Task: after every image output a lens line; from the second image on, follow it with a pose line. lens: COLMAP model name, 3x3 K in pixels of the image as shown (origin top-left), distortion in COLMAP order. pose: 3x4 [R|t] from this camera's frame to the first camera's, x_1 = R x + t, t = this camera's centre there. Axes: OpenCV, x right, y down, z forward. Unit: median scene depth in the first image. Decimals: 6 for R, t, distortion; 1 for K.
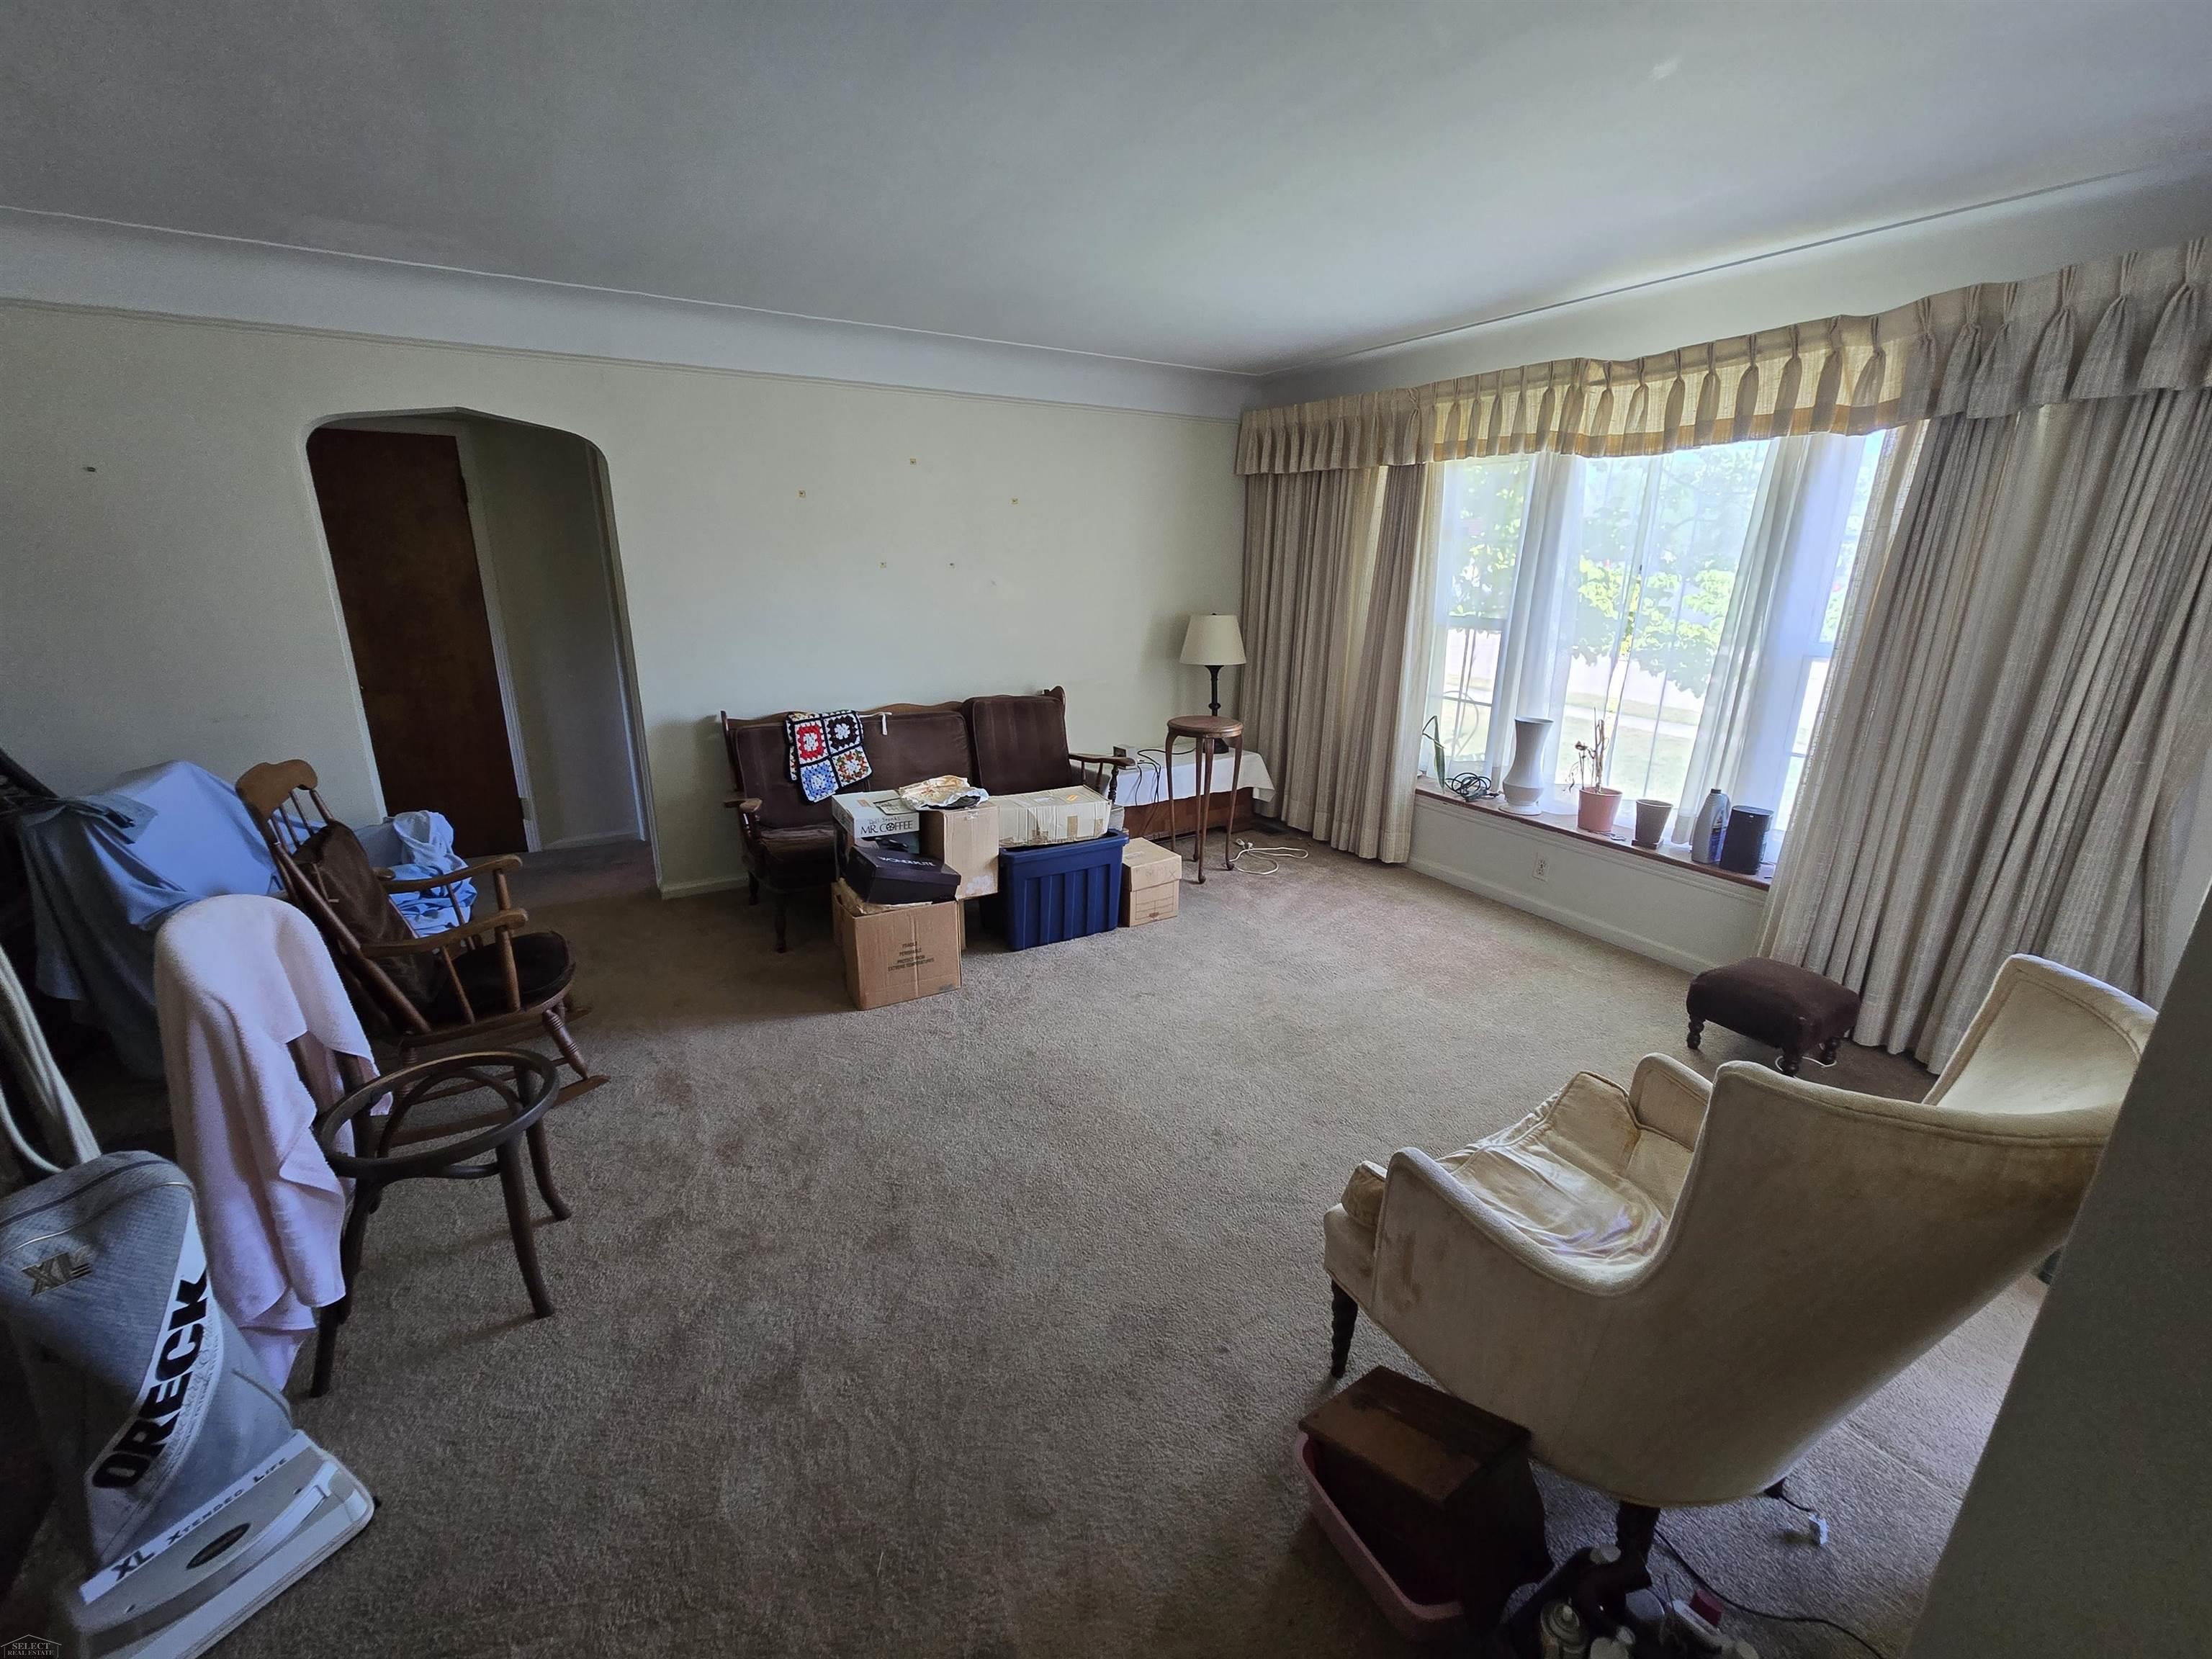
lens RADIAL K [[907.9, 0, 1106.5], [0, 907.9, 821.3], [0, 0, 1]] dist [-0.007047, 0.000950]
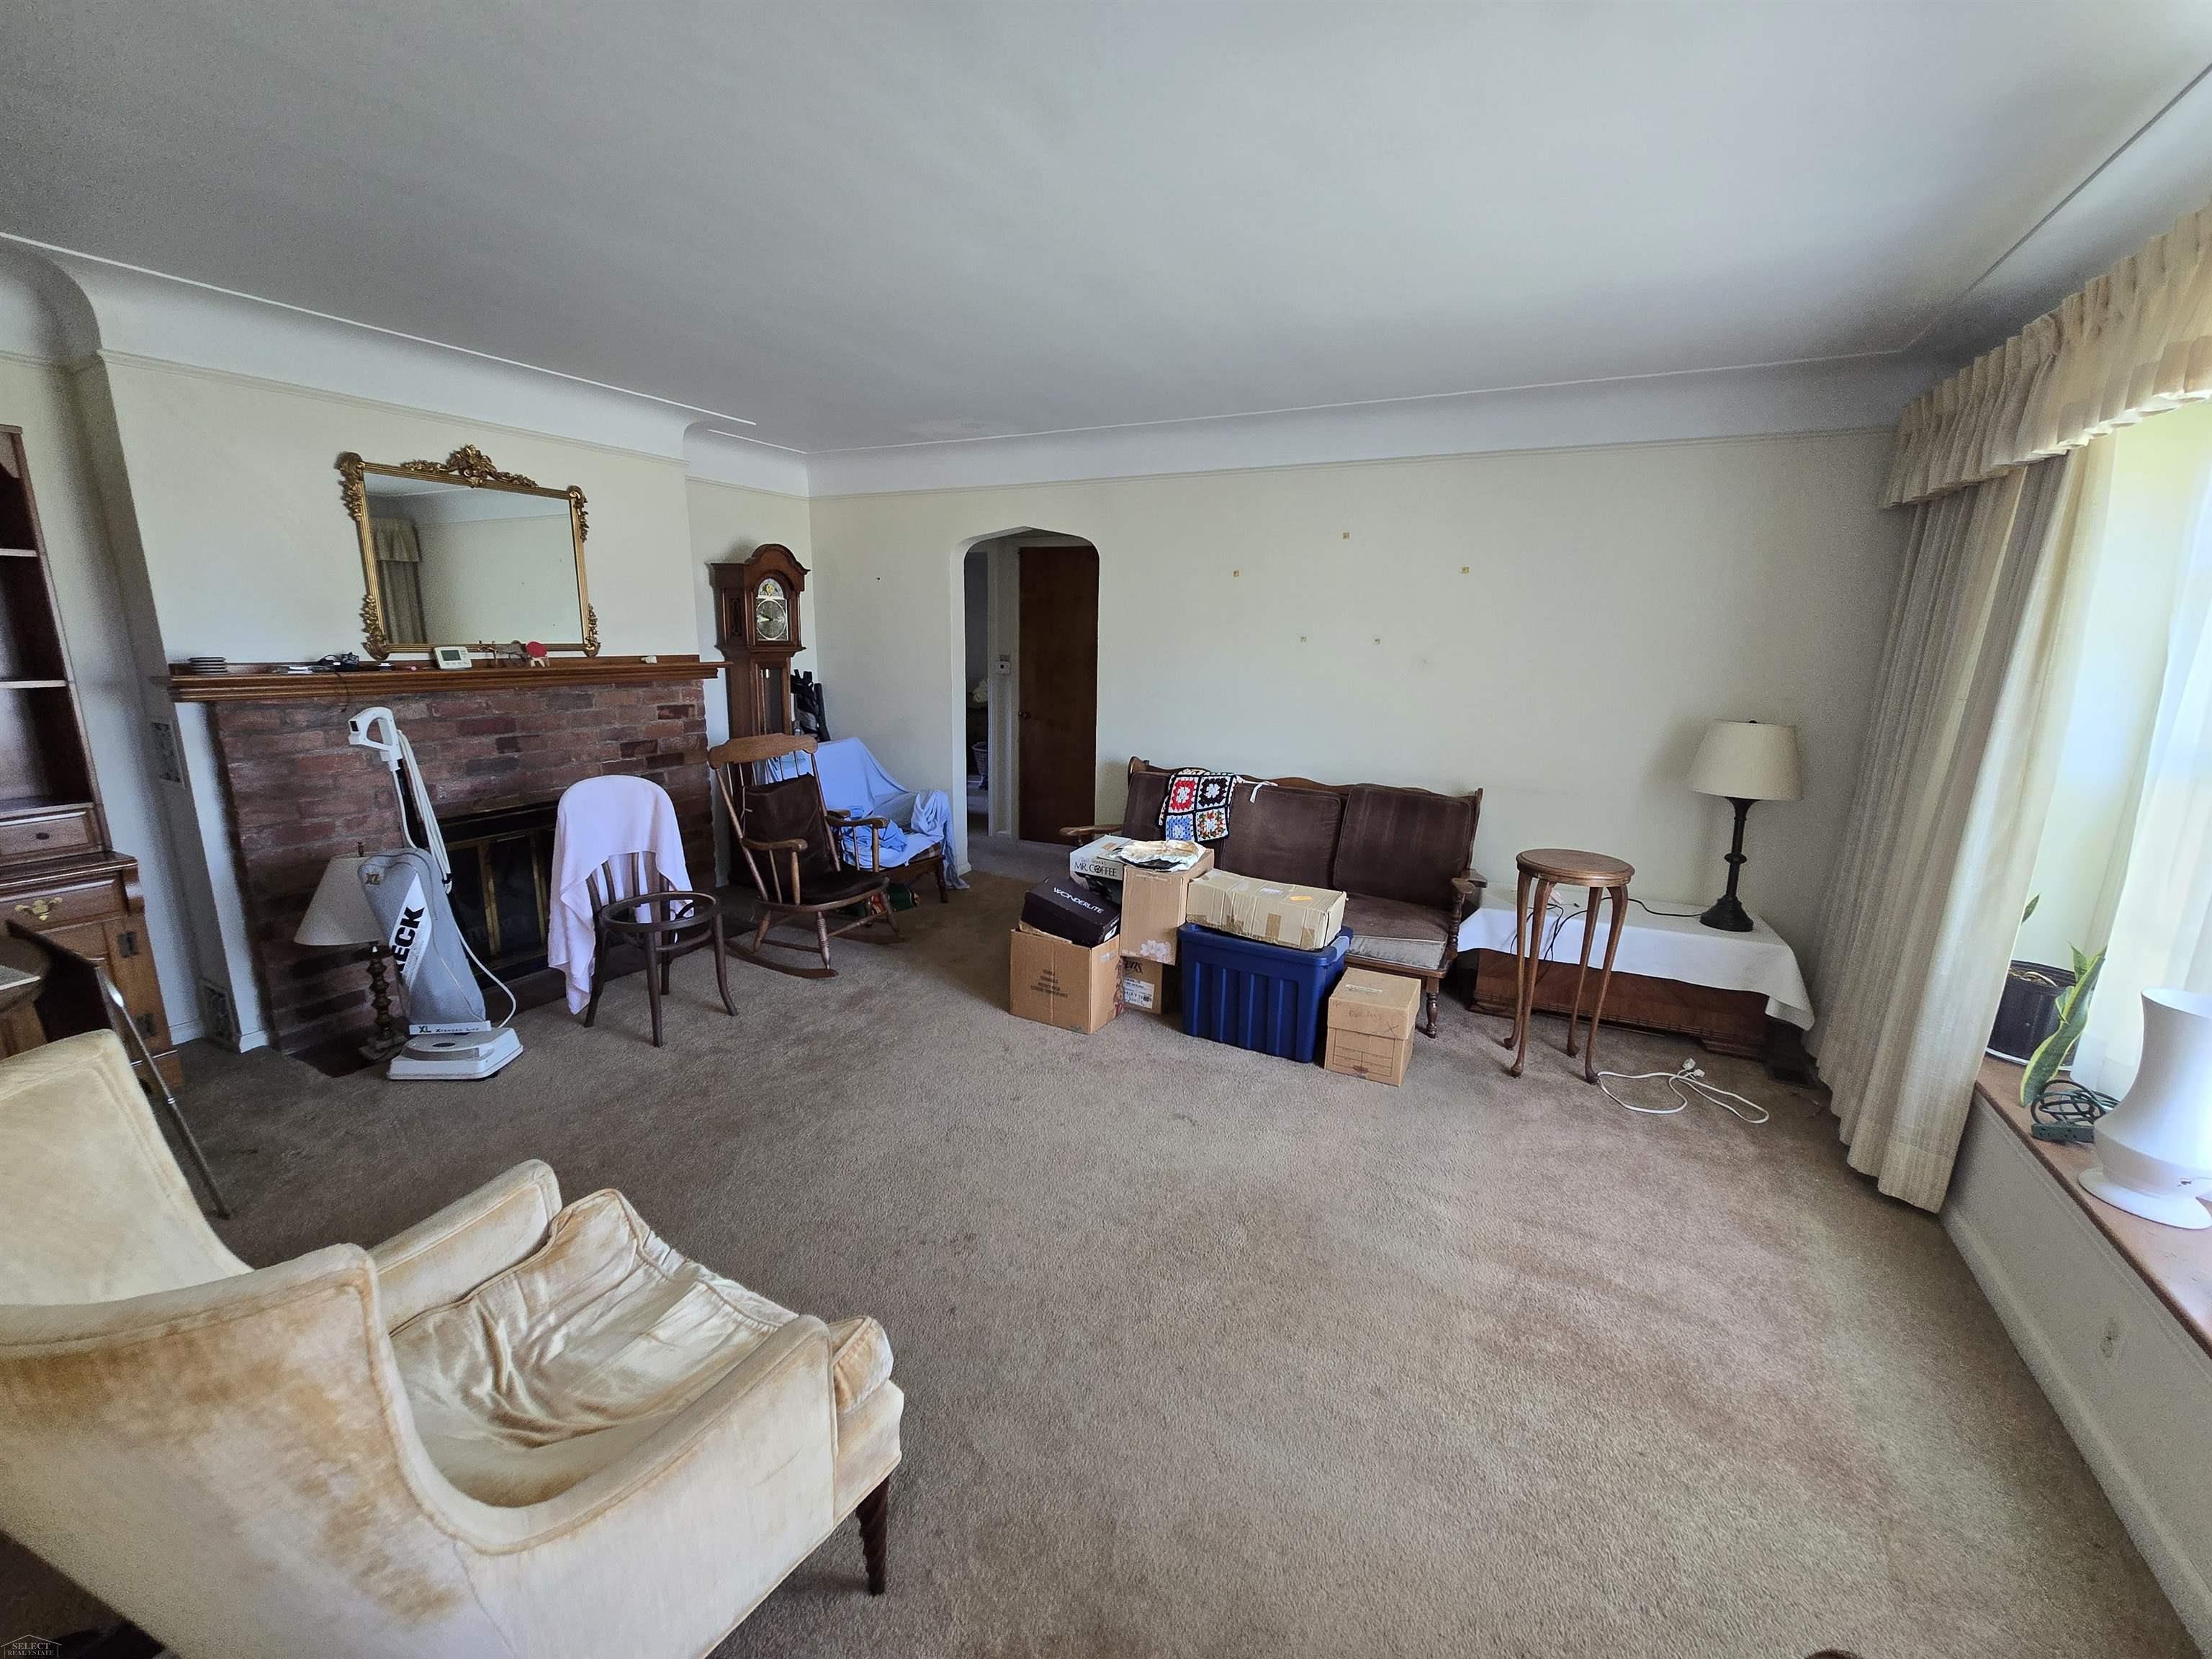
lens RADIAL K [[907.9, 0, 1098.3], [0, 907.9, 835.7], [0, 0, 1]] dist [-0.007047, 0.000950]
pose [[0.530234, 0.195545, -0.824993, 0.528877], [-0.260088, 0.963641, 0.061246, -0.080739], [0.806973, 0.182096, 0.561814, 0.317293]]
